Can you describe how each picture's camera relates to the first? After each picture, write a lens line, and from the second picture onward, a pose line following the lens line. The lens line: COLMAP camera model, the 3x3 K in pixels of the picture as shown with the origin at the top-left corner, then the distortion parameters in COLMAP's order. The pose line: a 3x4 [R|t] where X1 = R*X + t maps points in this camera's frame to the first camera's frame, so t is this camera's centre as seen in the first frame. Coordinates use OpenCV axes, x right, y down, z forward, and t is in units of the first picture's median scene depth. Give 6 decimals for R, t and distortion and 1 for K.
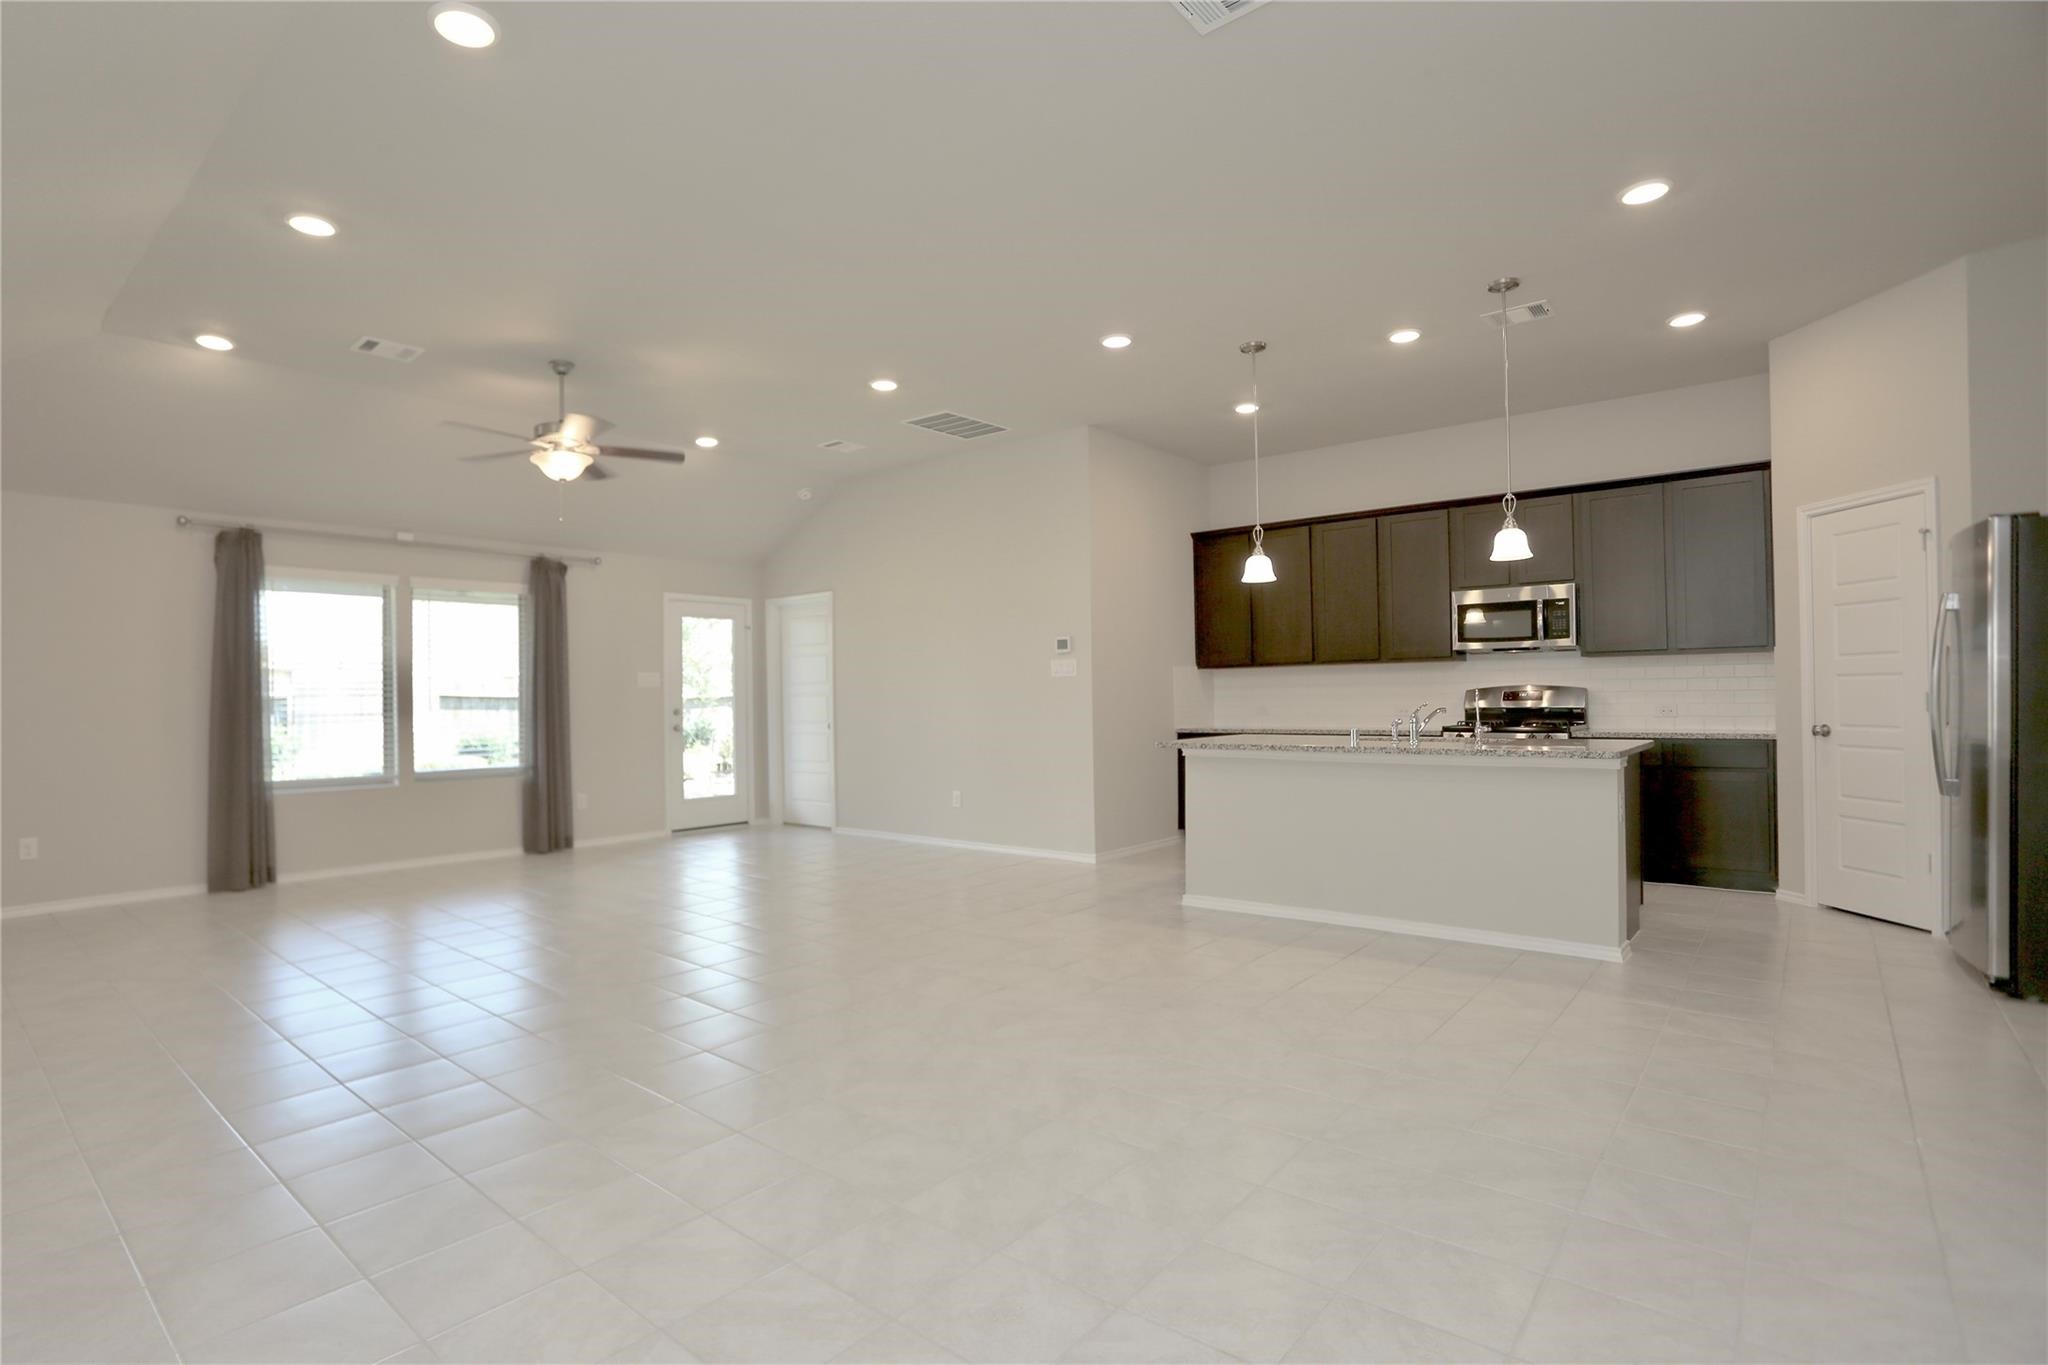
lens RADIAL K [[1106.7, 0, 1018.9], [0, 1106.7, 691.5], [0, 0, 1]] dist [0.025456, 0.000769]
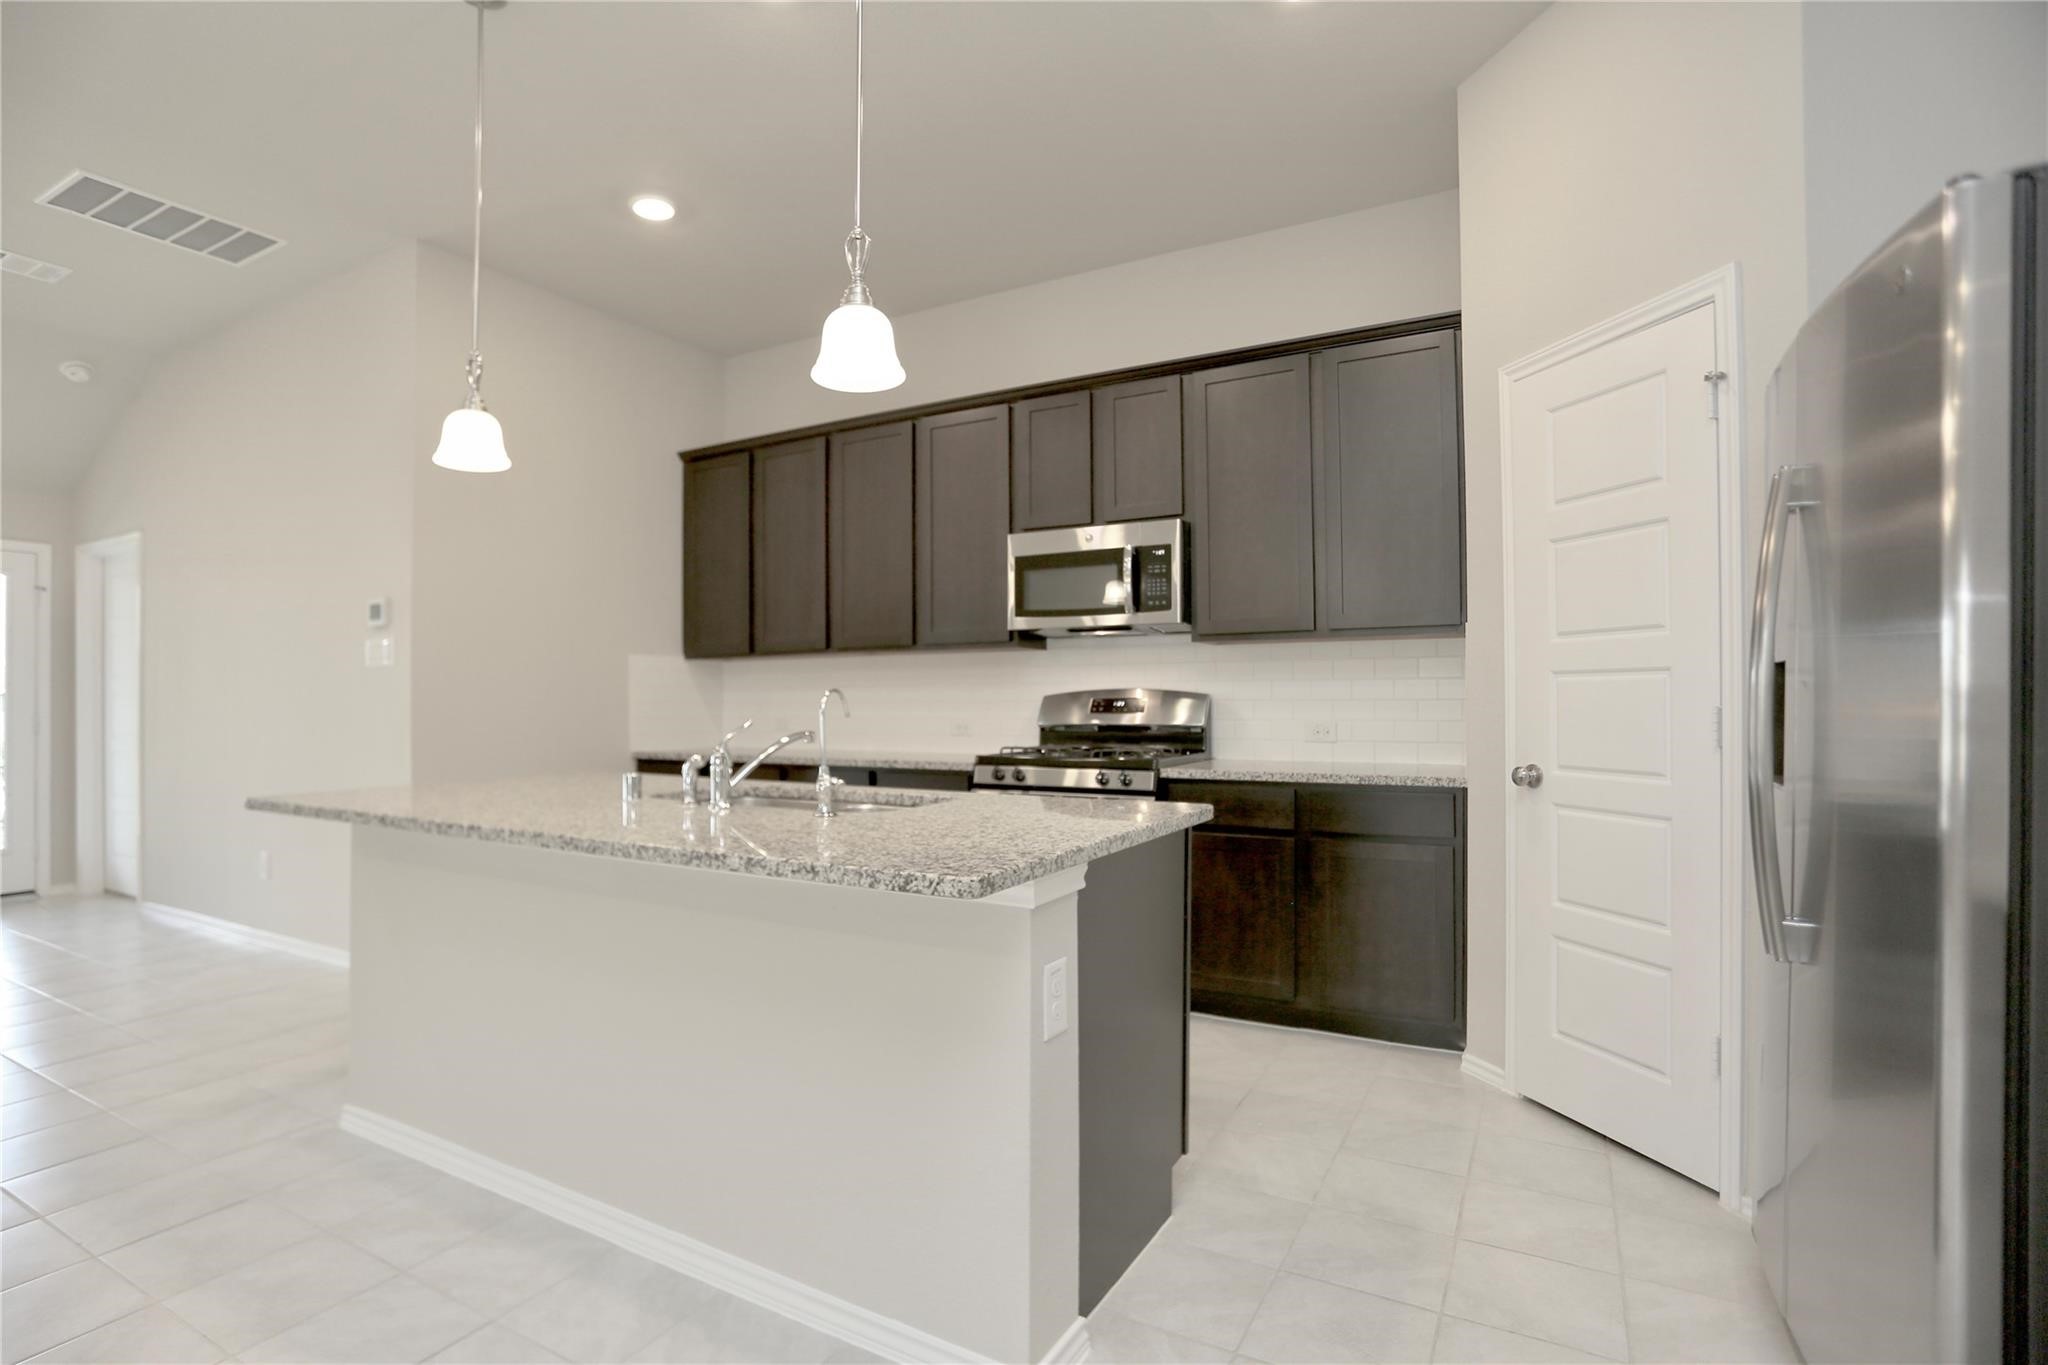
lens RADIAL K [[1060.2, 0, 1021.8], [0, 1060.2, 696.7], [0, 0, 1]] dist [-0.004252, 0.000276]
pose [[0.990588, 0.009918, 0.136516, 0.336289], [-0.009948, 0.999950, -0.000467, -0.000488], [-0.136513, -0.000896, 0.990638, 0.443350]]
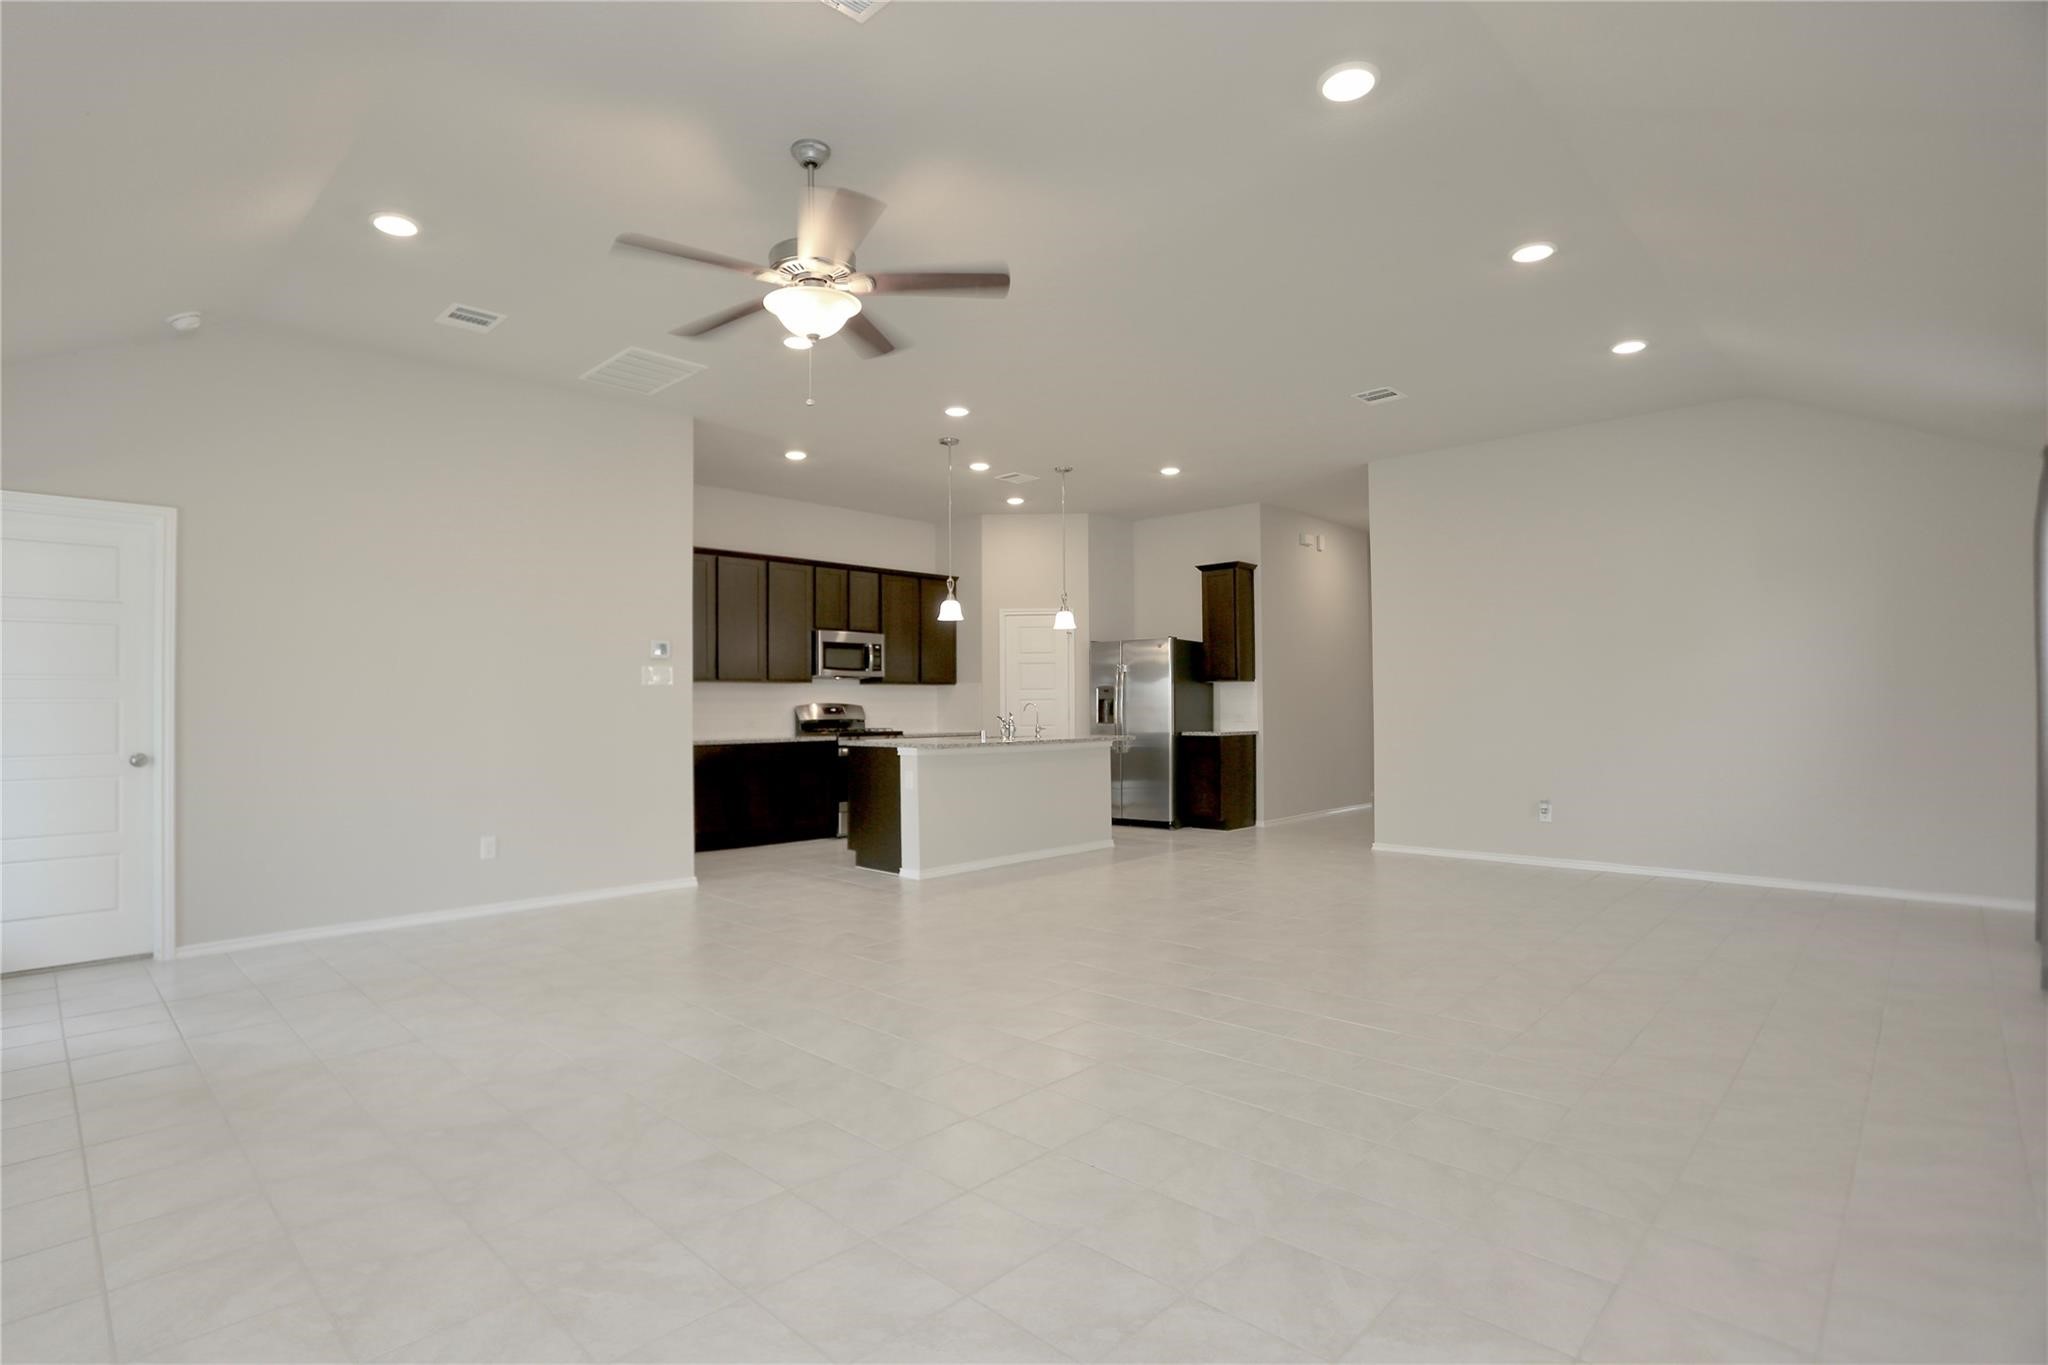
lens RADIAL K [[1106.7, 0, 1018.9], [0, 1106.7, 691.5], [0, 0, 1]] dist [0.025456, 0.000769]
pose [[0.012314, 0.029395, 0.999492, -0.970458], [0.005657, 0.999550, -0.029467, 0.022584], [-0.999908, 0.006017, 0.012143, 0.801044]]
